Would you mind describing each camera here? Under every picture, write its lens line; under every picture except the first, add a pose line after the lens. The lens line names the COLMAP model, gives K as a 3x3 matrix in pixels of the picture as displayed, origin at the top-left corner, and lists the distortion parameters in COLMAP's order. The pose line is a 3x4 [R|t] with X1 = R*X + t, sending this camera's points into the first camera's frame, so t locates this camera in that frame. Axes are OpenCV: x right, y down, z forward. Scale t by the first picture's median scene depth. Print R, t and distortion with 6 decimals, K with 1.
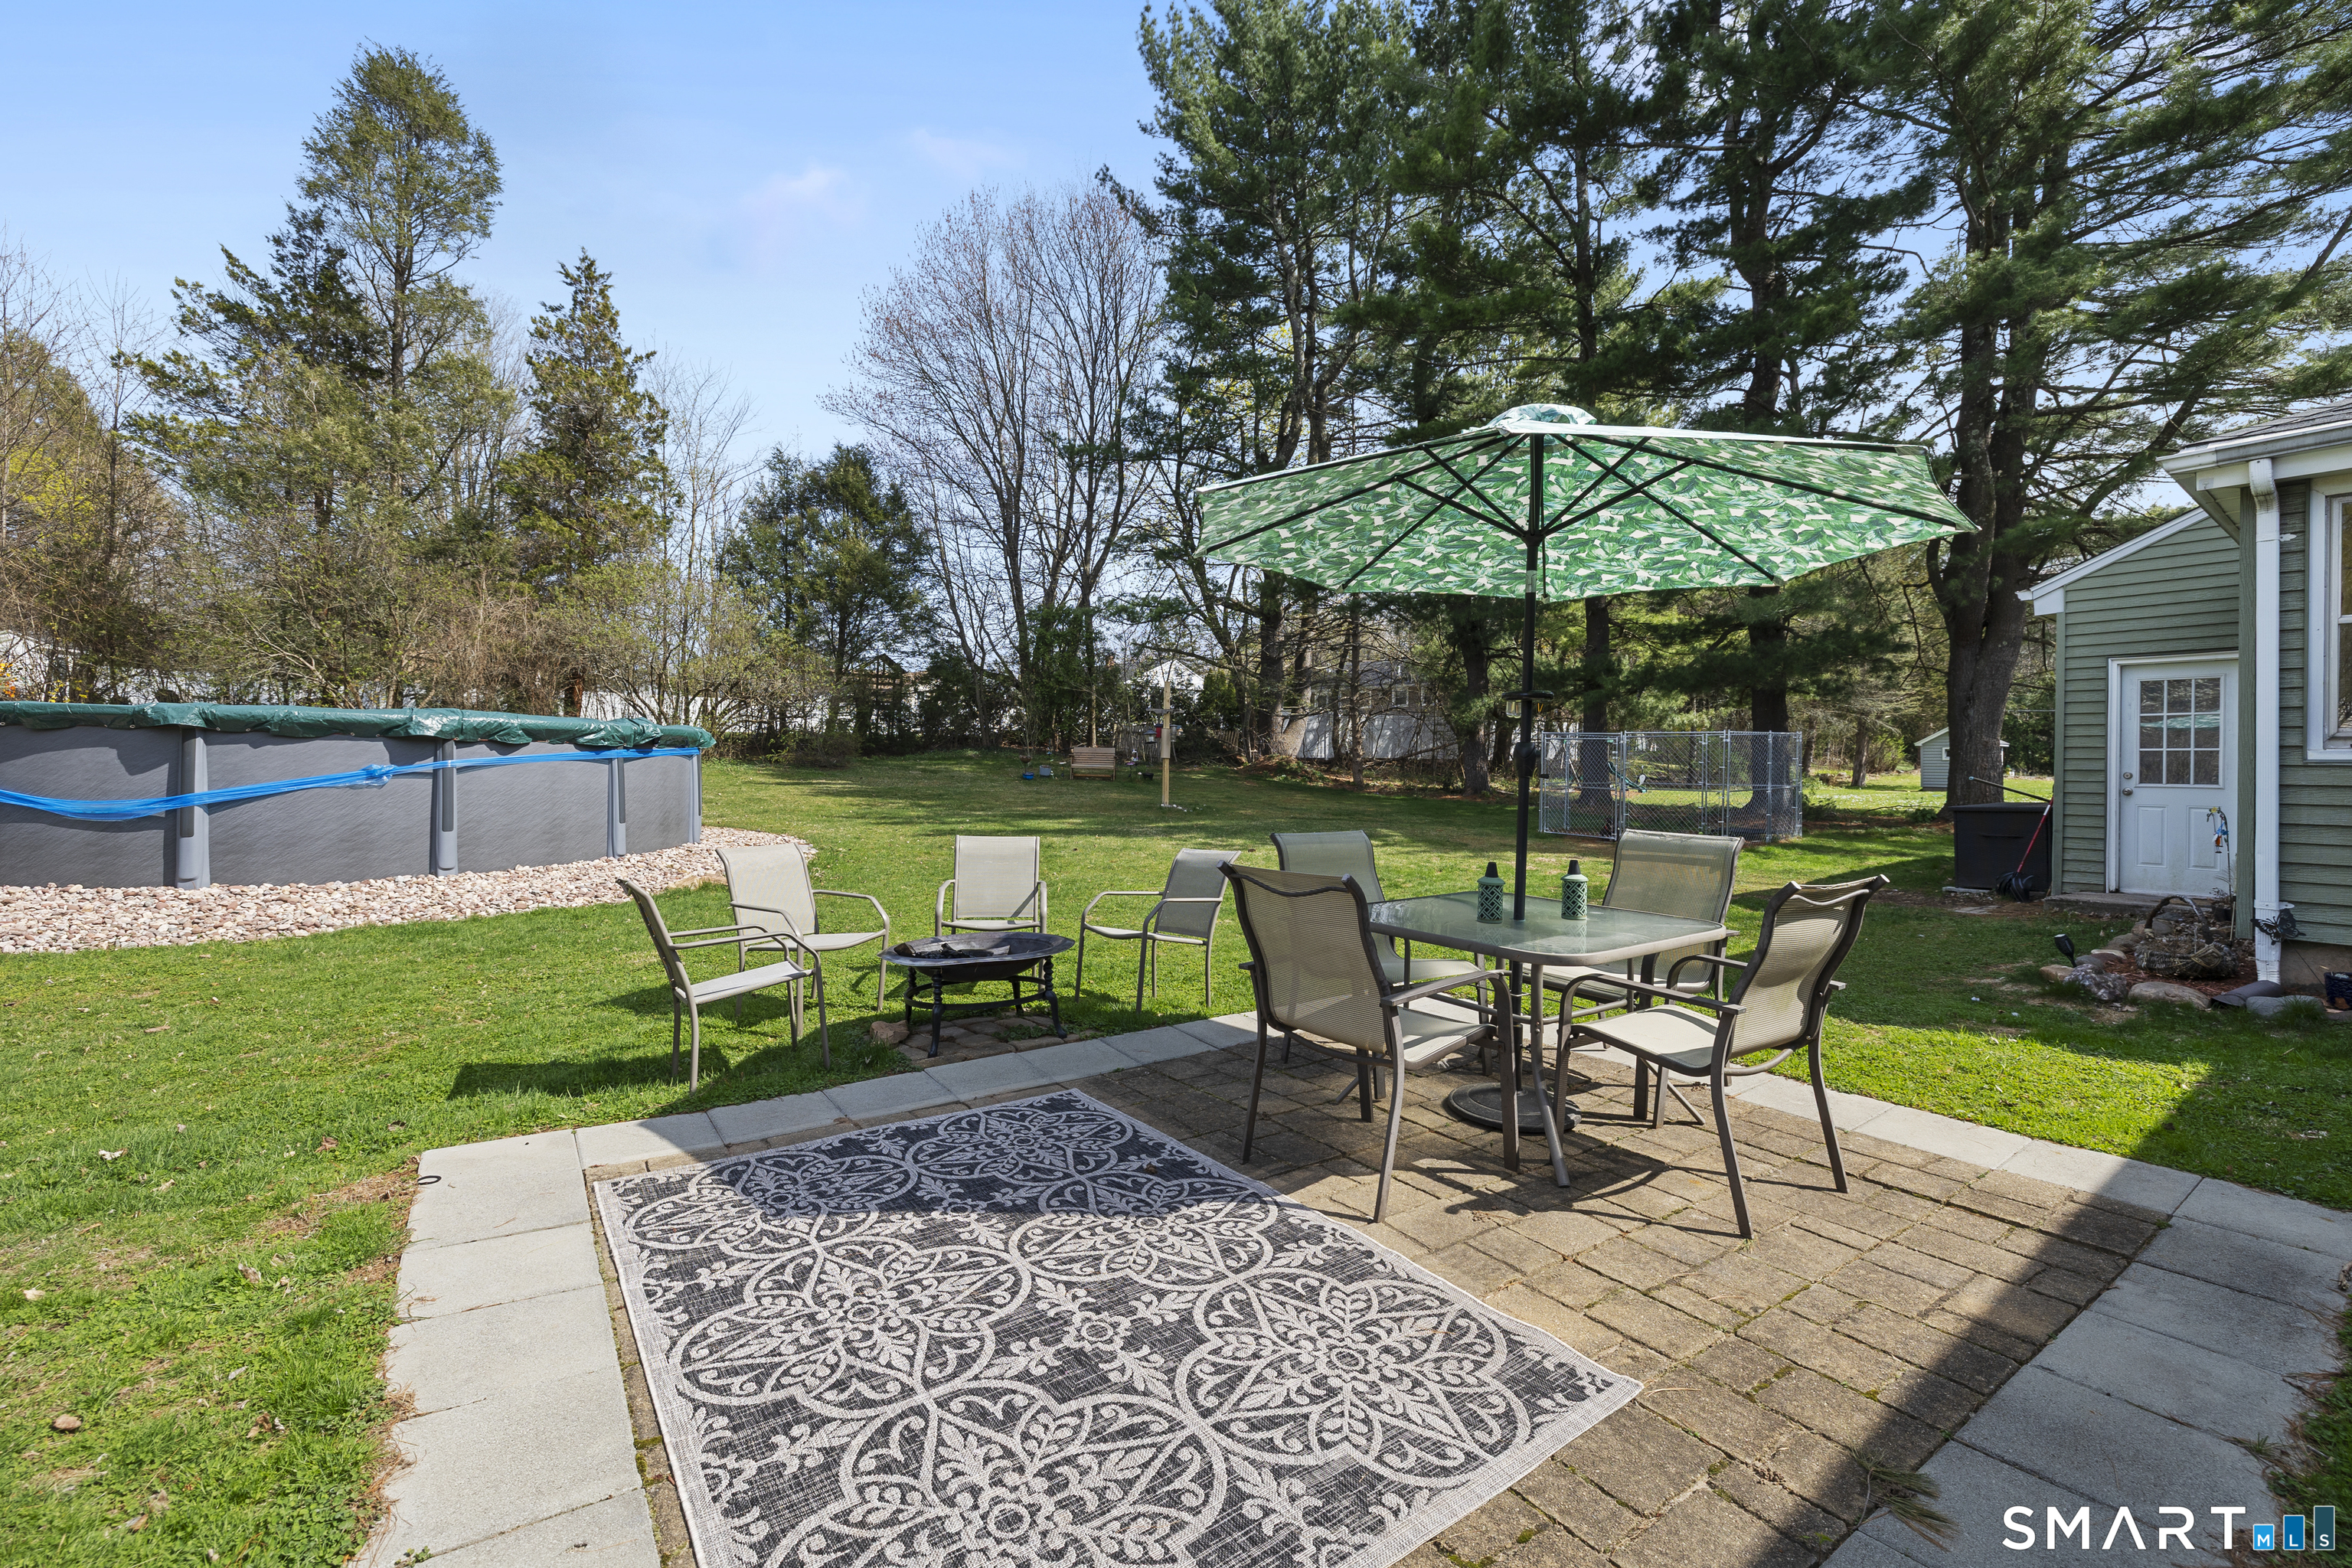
lens RADIAL K [[981.6, 0, 1195.6], [0, 981.6, 764.2], [0, 0, 1]] dist [0.000266, 0.000184]
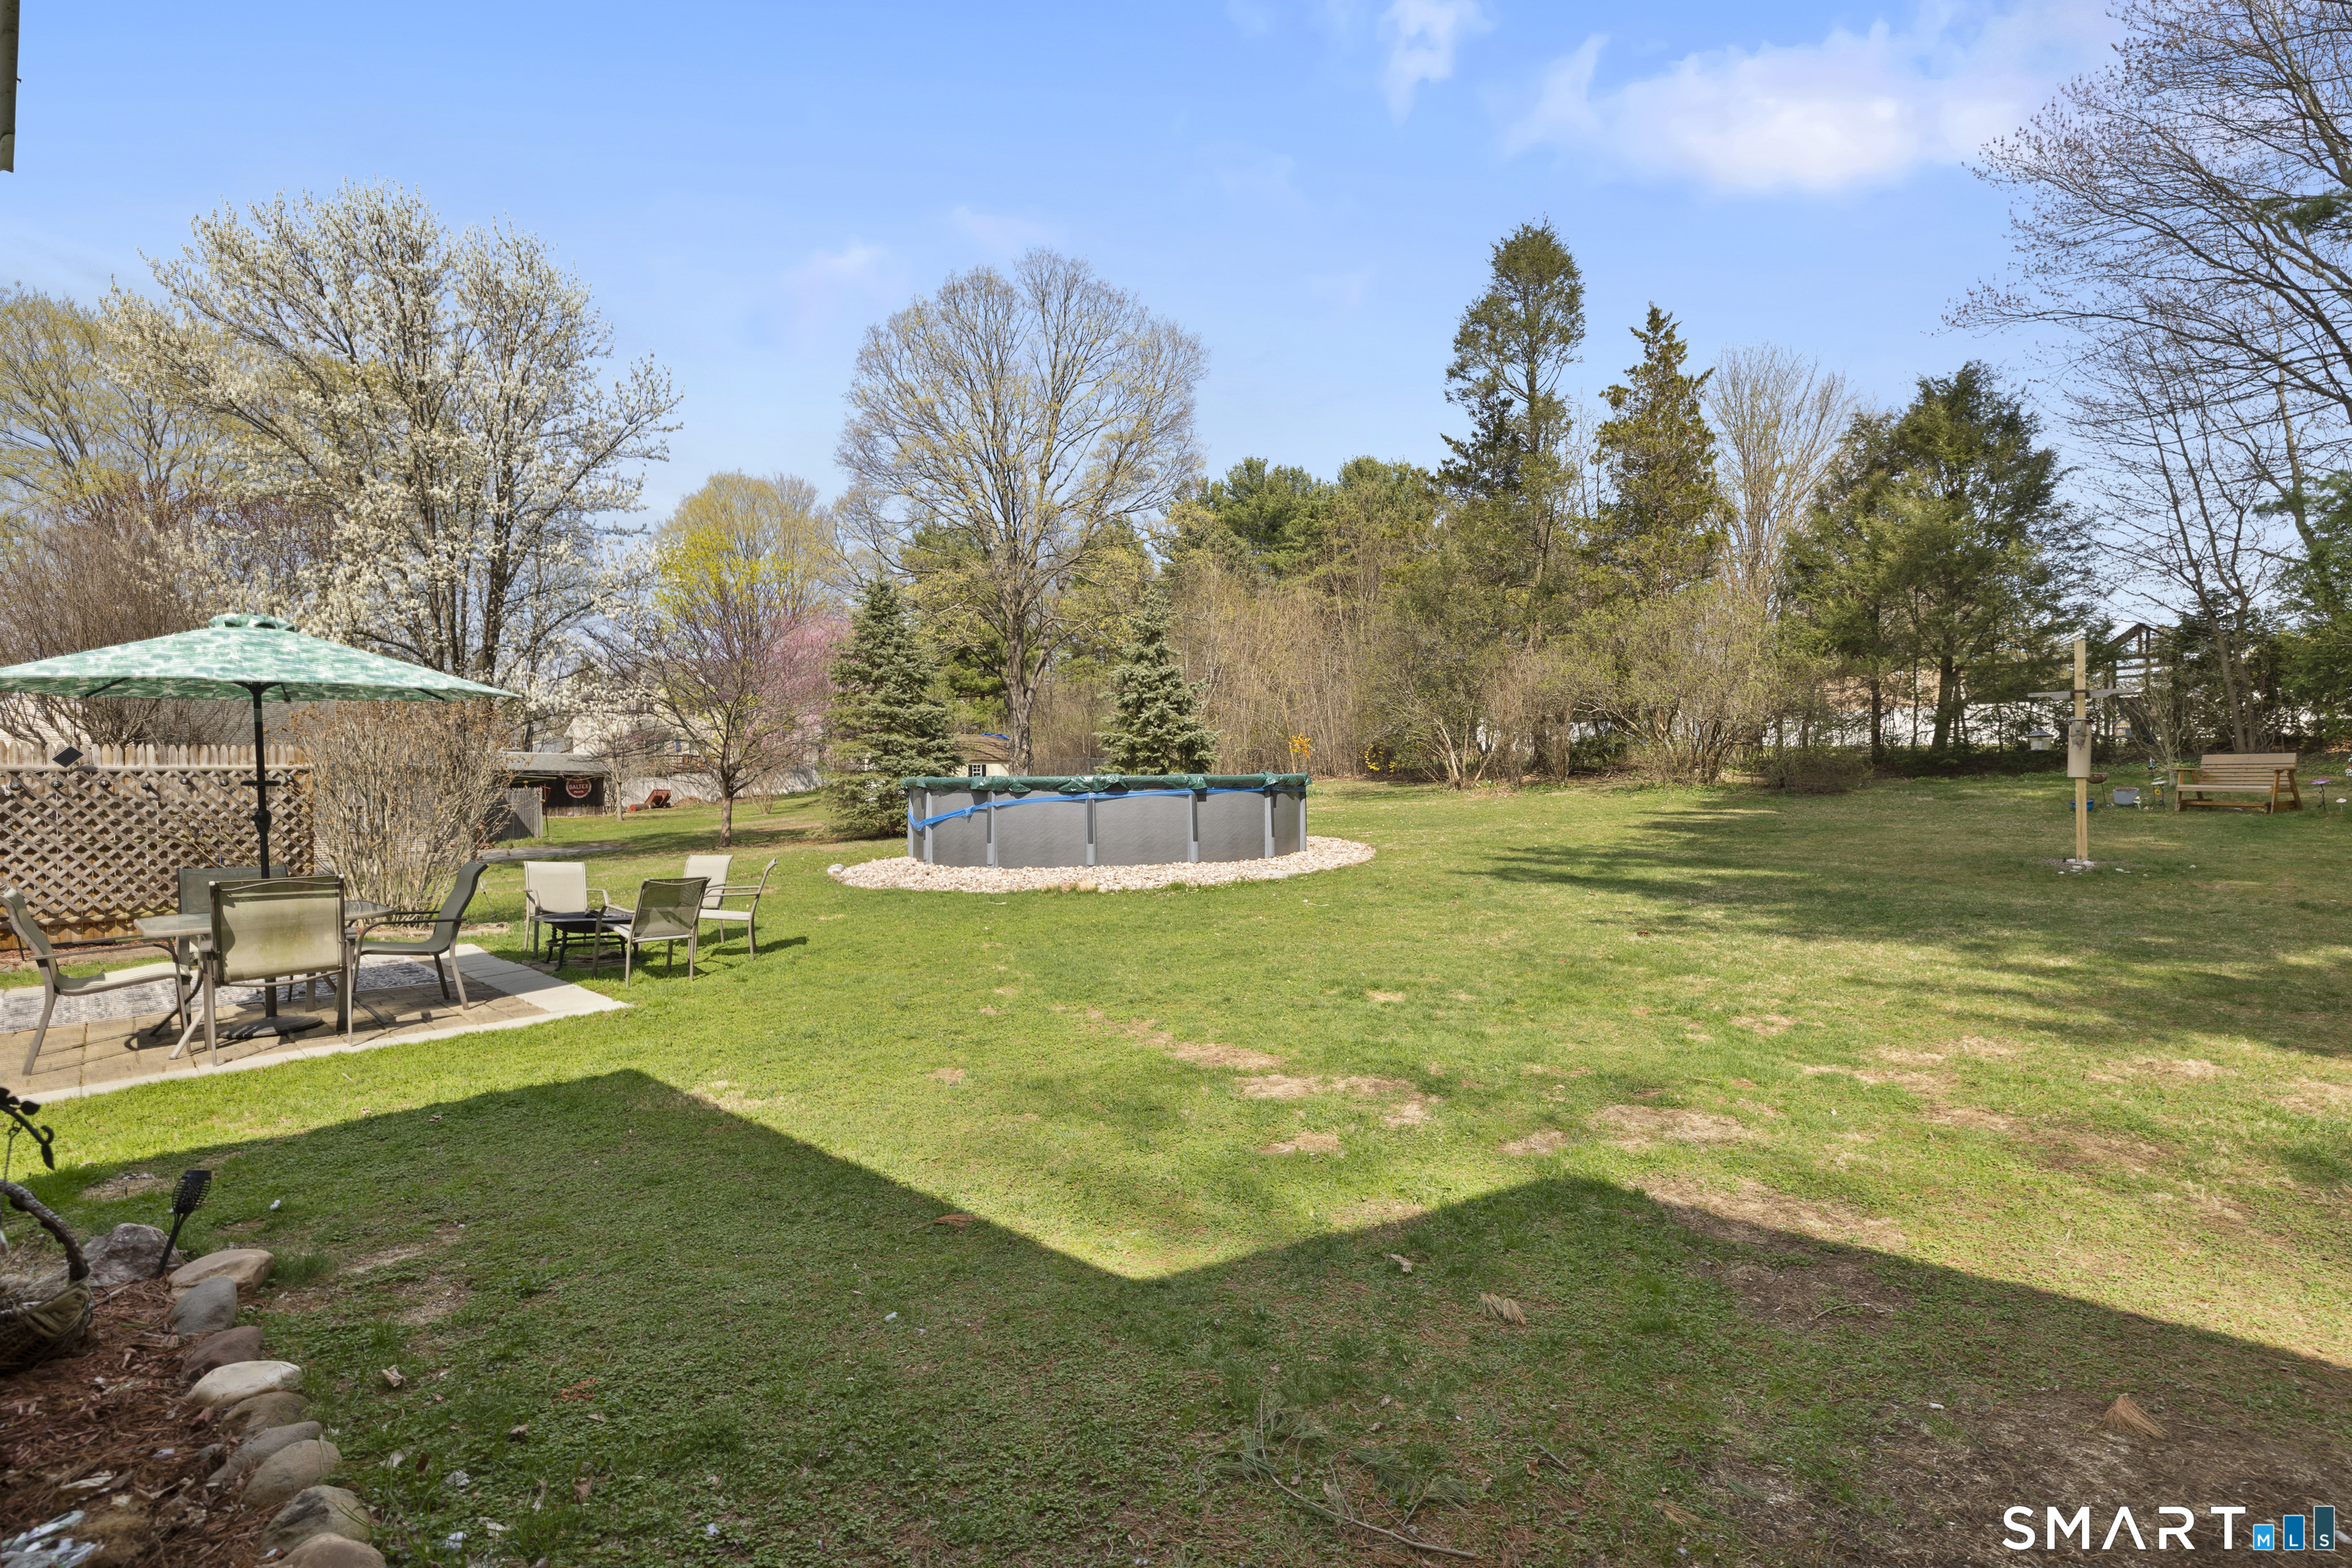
lens RADIAL K [[994.4, 0, 1191.7], [0, 994.4, 793.6], [0, 0, 1]] dist [0.001794, -0.000384]
pose [[0.222822, -0.006100, -0.974840, 1.002520], [0.012791, 0.999913, -0.003333, -0.008548], [0.974775, -0.011727, 0.222880, 0.930162]]
